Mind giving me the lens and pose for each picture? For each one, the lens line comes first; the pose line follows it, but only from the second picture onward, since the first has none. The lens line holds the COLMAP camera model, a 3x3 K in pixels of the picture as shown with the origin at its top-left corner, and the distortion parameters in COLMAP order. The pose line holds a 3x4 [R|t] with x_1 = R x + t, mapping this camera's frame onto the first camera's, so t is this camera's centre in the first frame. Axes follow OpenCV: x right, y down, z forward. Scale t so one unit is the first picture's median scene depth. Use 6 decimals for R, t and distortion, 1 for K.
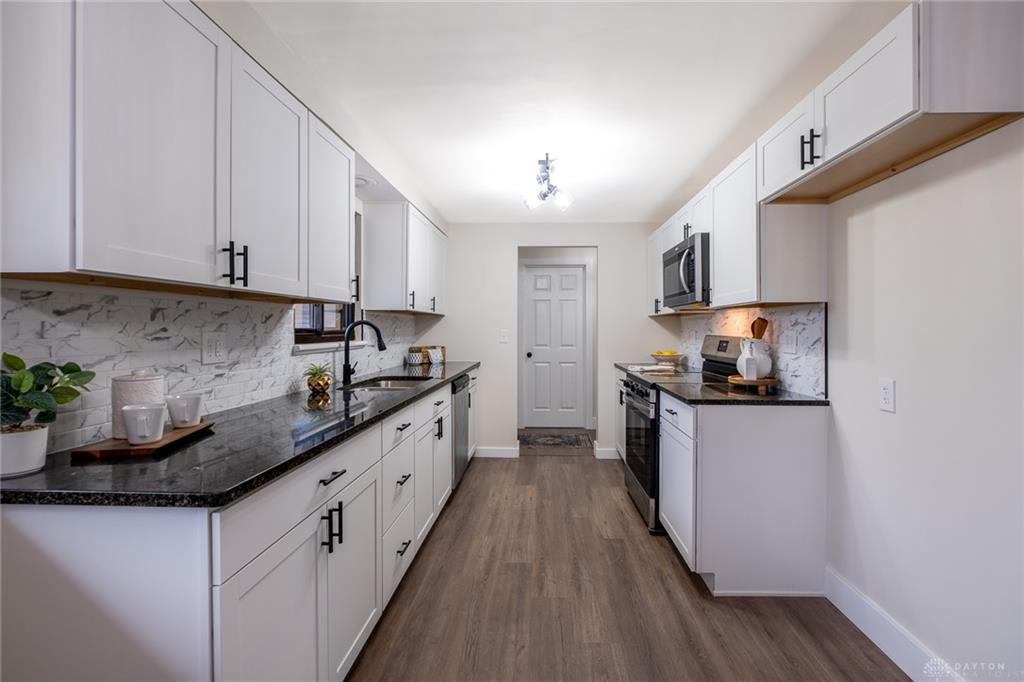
lens RADIAL K [[460.6, 0, 520.6], [0, 460.6, 329.3], [0, 0, 1]] dist [-0.003019, -0.000407]
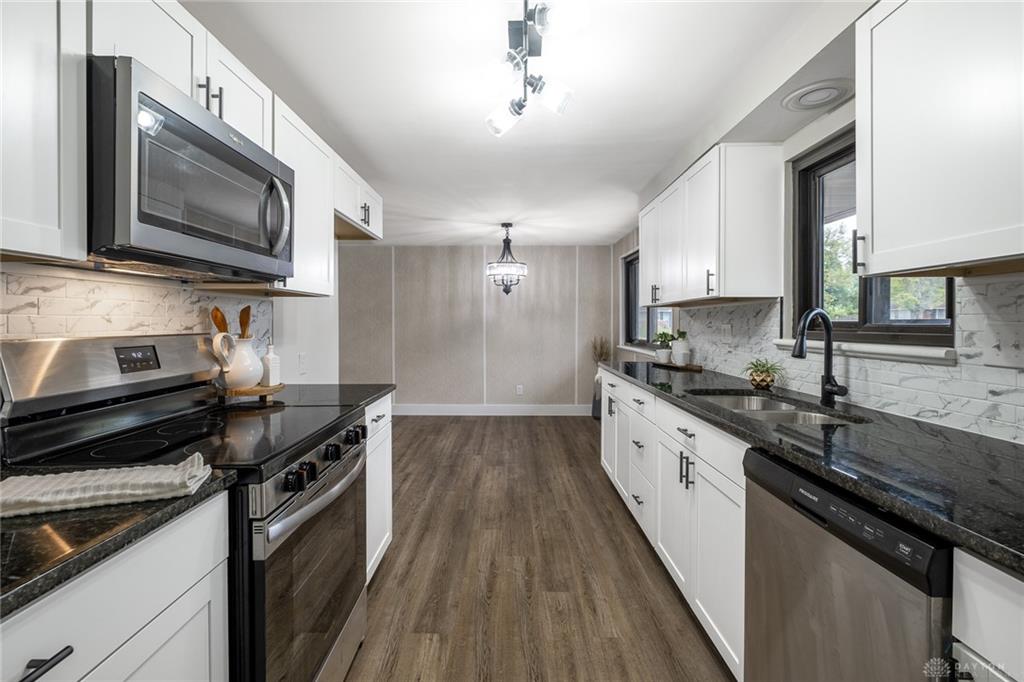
lens RADIAL K [[462.7, 0, 483.2], [0, 462.7, 325.8], [0, 0, 1]] dist [-0.000886, -0.000389]
pose [[-0.999966, -0.003292, 0.007606, 0.158315], [-0.003227, 0.999958, 0.008558, 0.000724], [-0.007634, 0.008534, -0.999934, 2.317796]]
